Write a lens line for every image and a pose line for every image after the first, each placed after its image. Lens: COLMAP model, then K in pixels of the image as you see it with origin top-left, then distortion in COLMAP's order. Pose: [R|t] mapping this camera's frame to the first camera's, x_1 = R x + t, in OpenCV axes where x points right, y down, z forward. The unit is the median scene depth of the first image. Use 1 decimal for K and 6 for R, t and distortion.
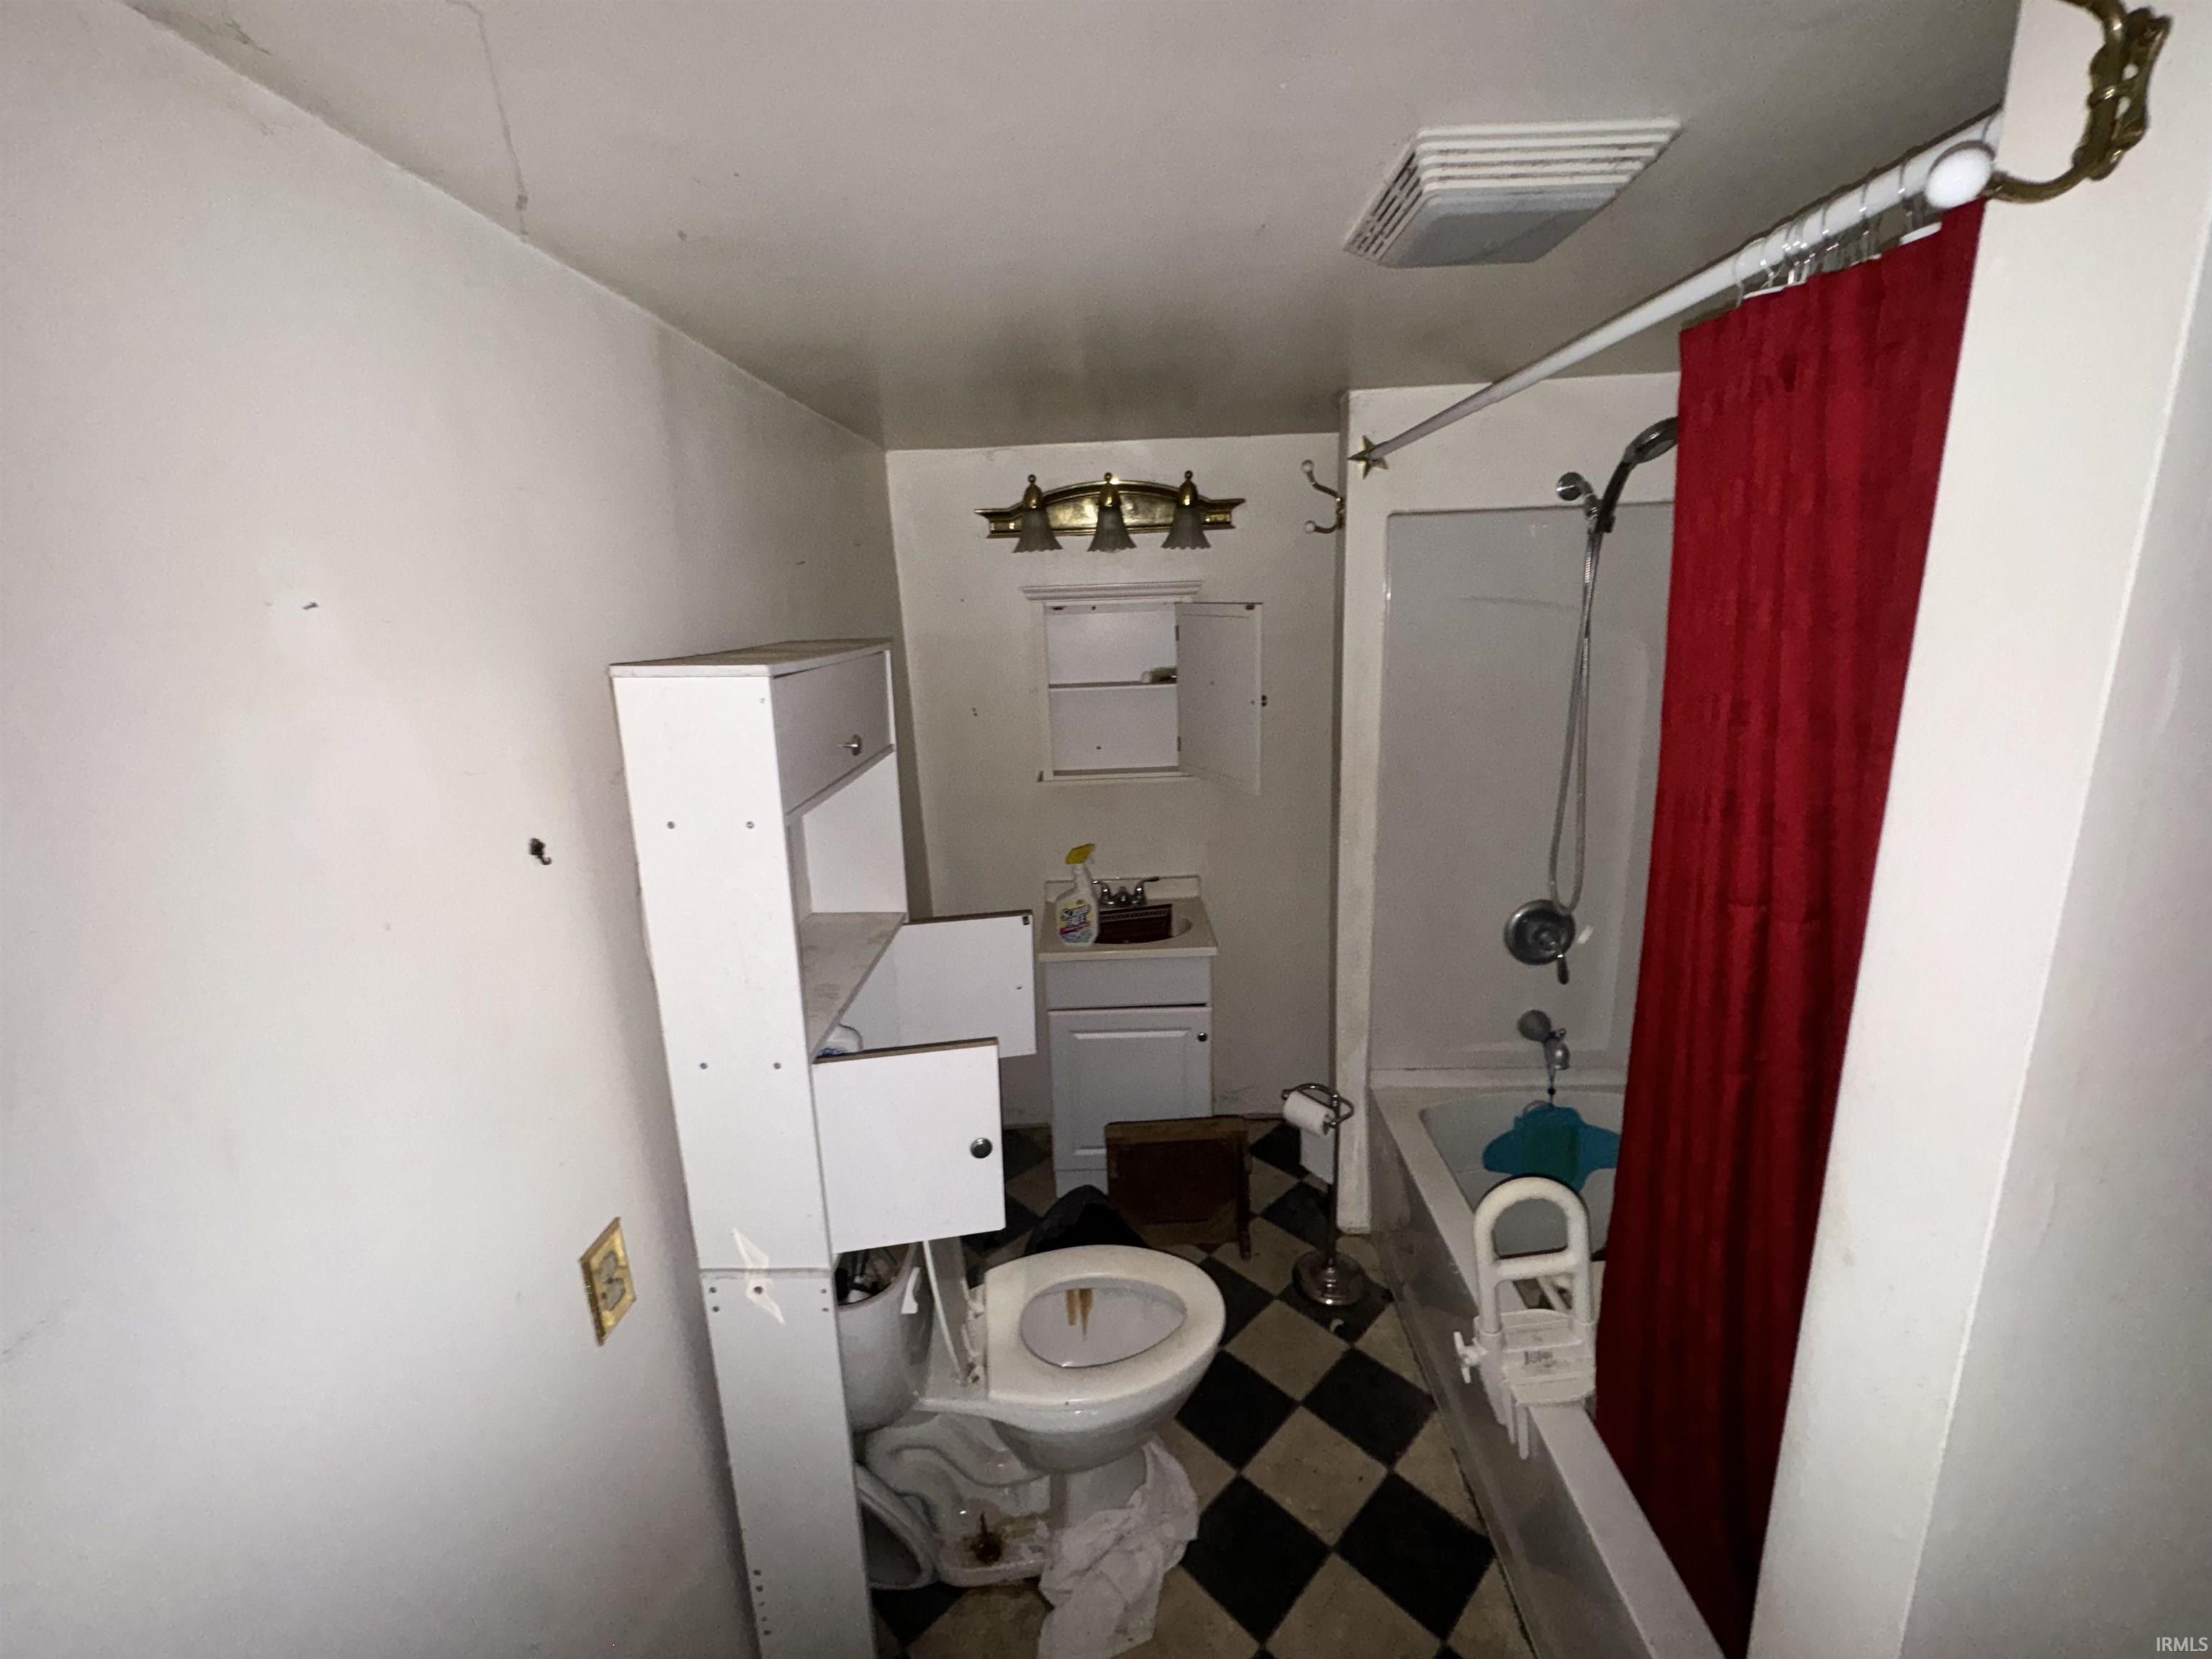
lens RADIAL K [[880.4, 0, 1105.7], [0, 880.4, 824.8], [0, 0, 1]] dist [-0.003736, 0.000718]
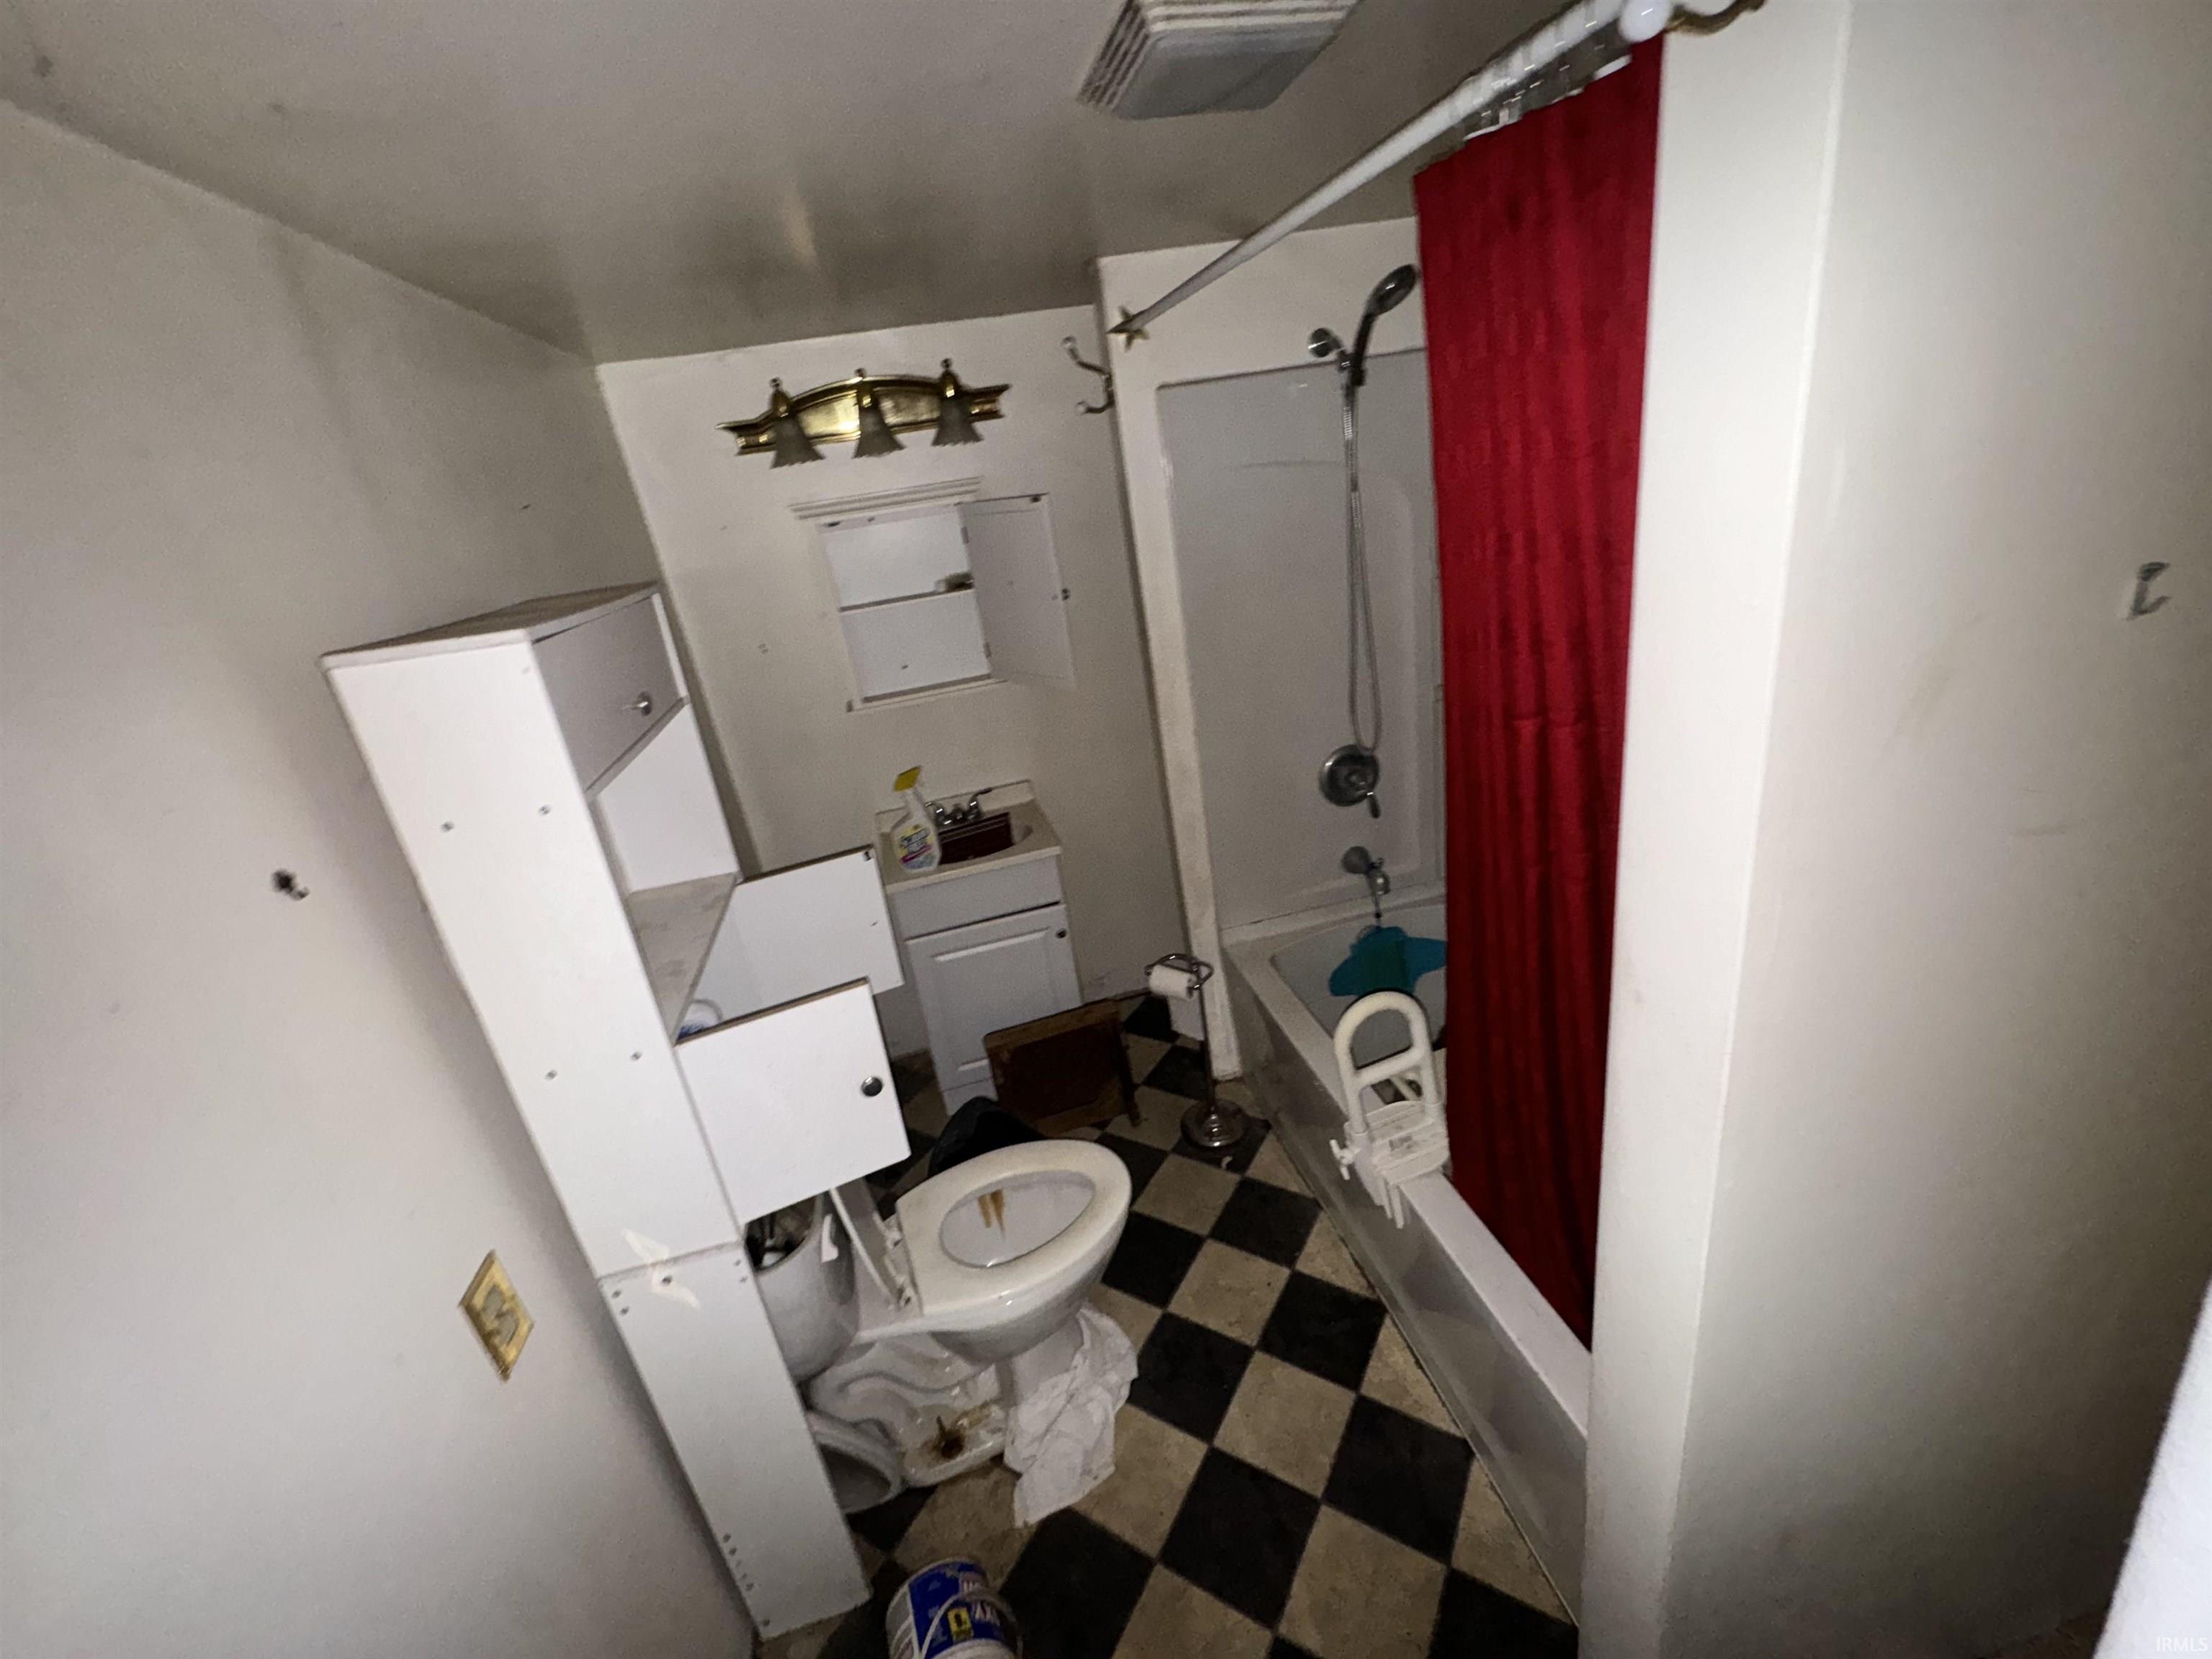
lens RADIAL K [[880.4, 0, 1105.2], [0, 880.4, 824.6], [0, 0, 1]] dist [-0.003736, 0.000718]
pose [[0.964729, -0.184974, 0.187304, -0.013553], [0.163909, 0.978848, 0.122439, -0.000852], [-0.205990, -0.087420, 0.974641, 0.001322]]
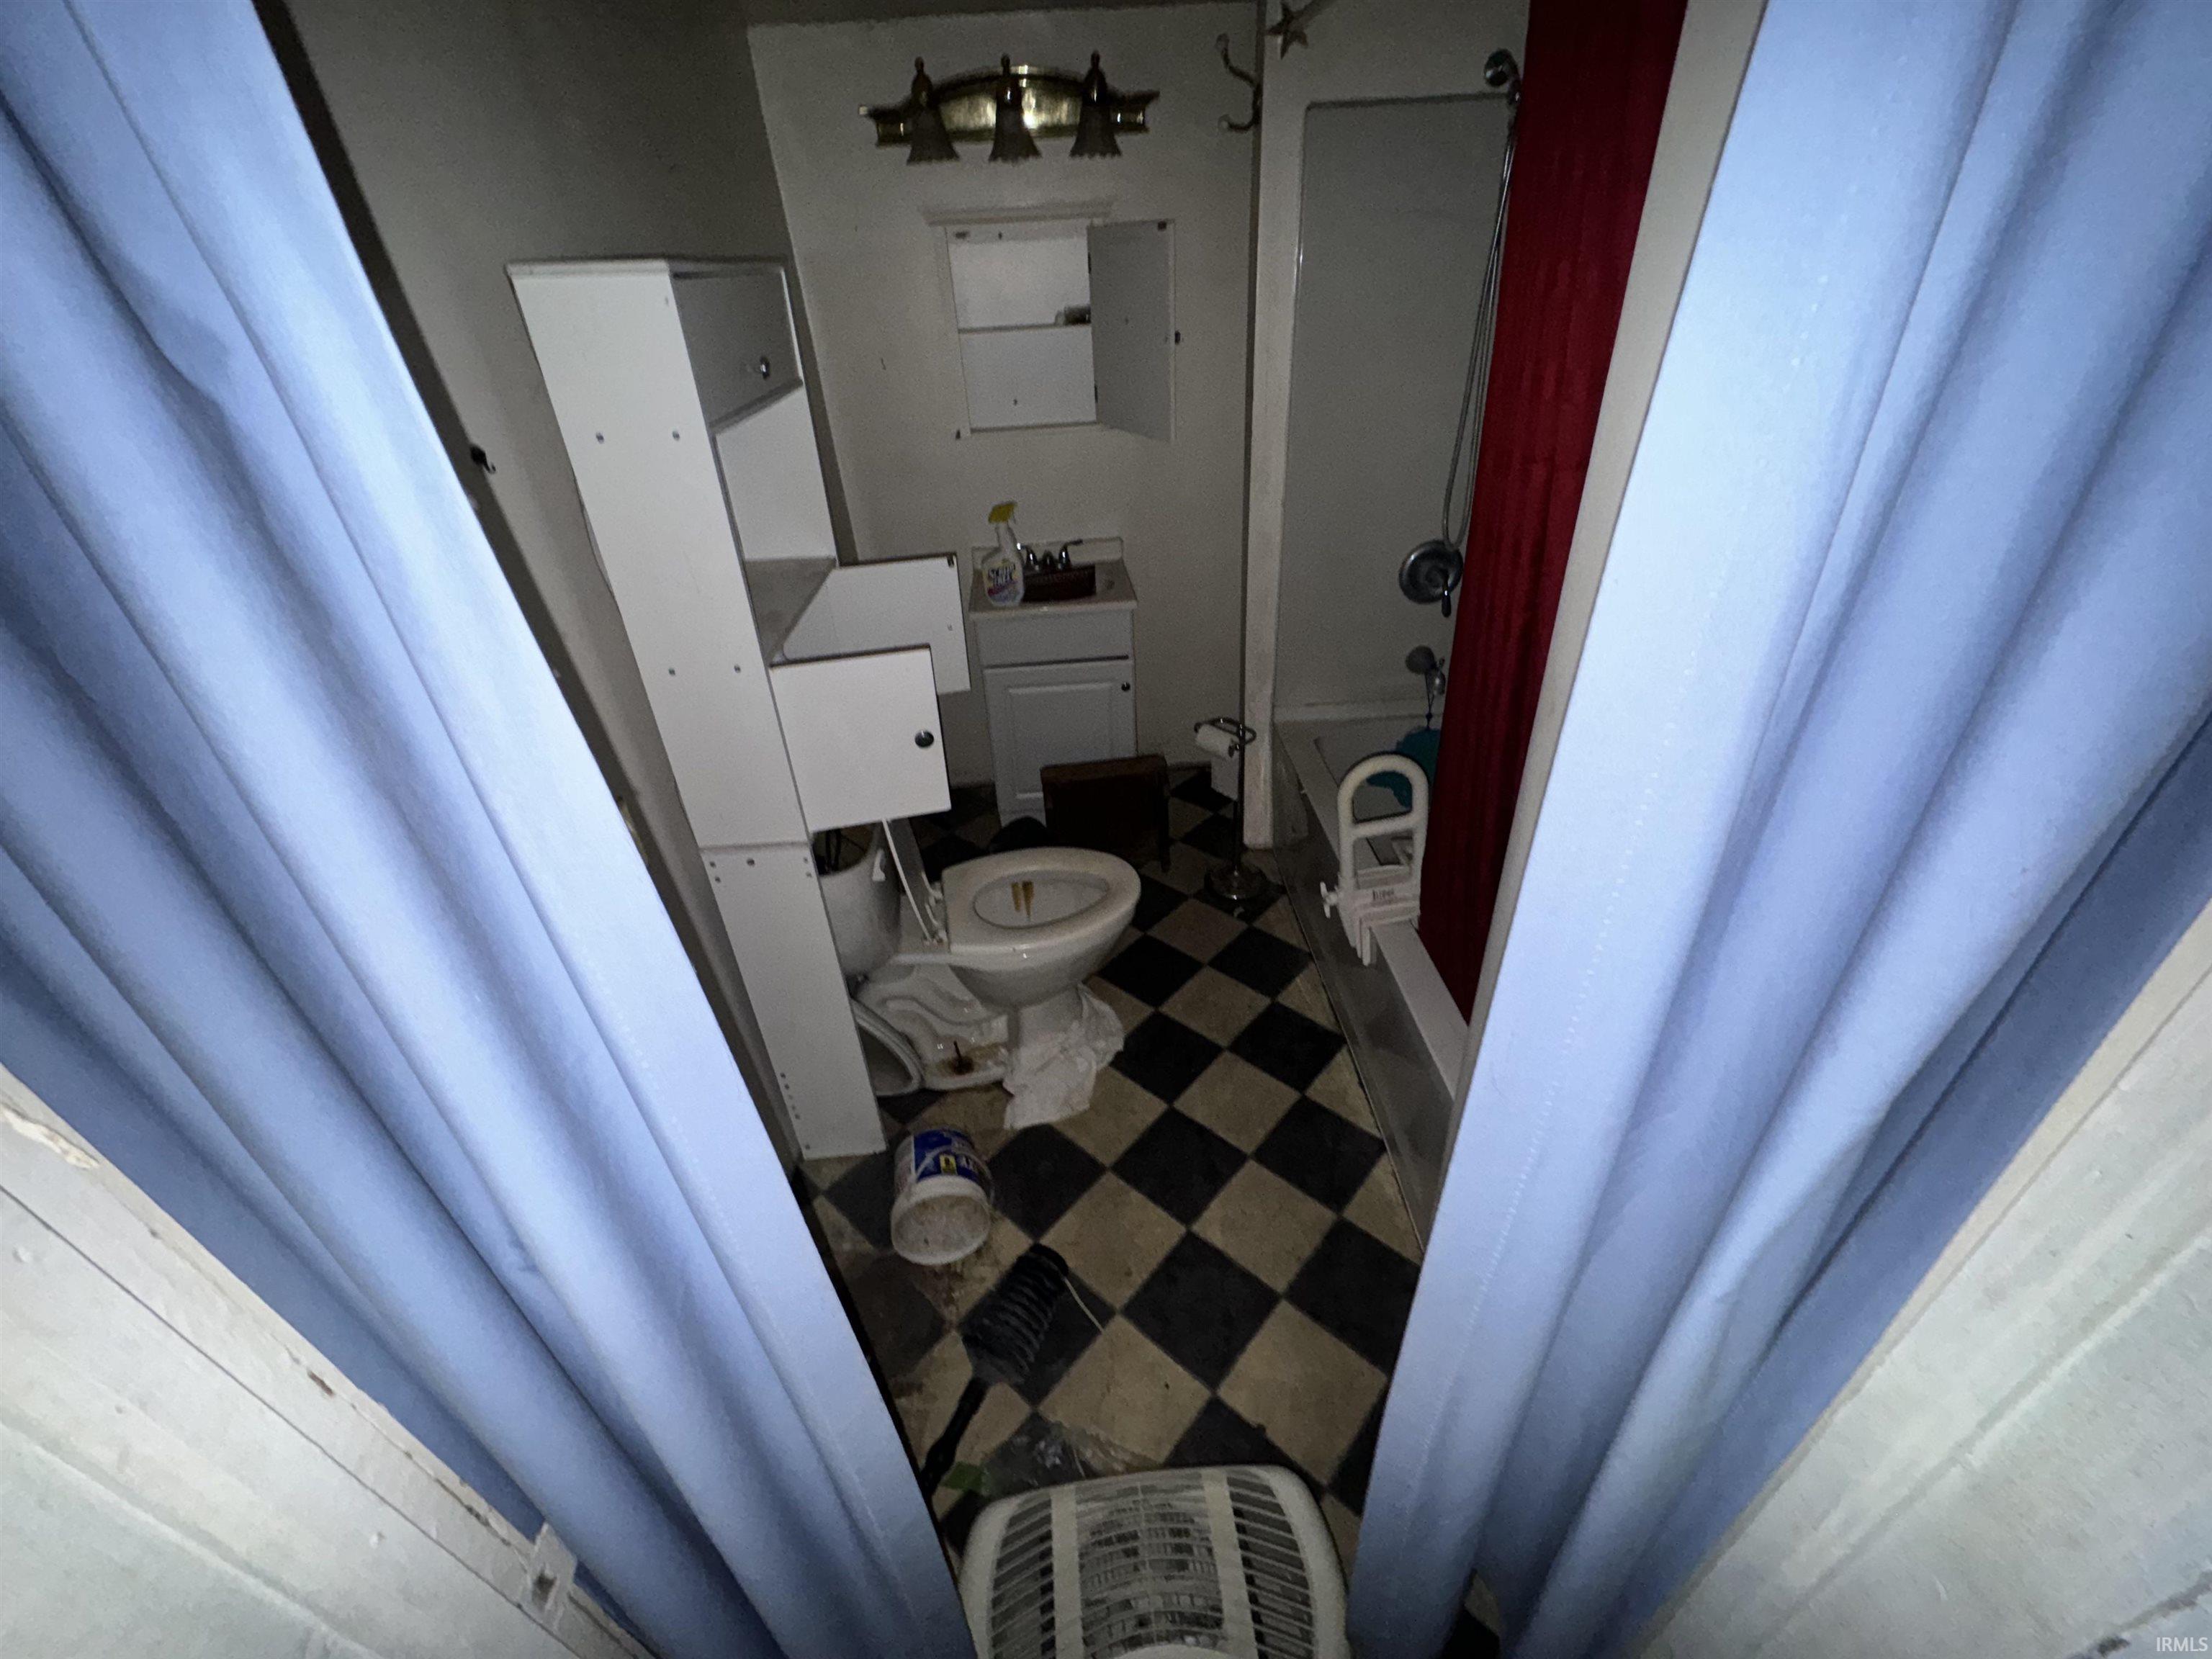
lens RADIAL K [[880.4, 0, 1106.3], [0, 880.4, 825.9], [0, 0, 1]] dist [-0.003736, 0.000718]
pose [[0.997081, -0.050412, 0.057336, 0.020172], [0.029687, 0.947904, 0.317171, 0.080294], [-0.070339, -0.314543, 0.946634, -0.125321]]
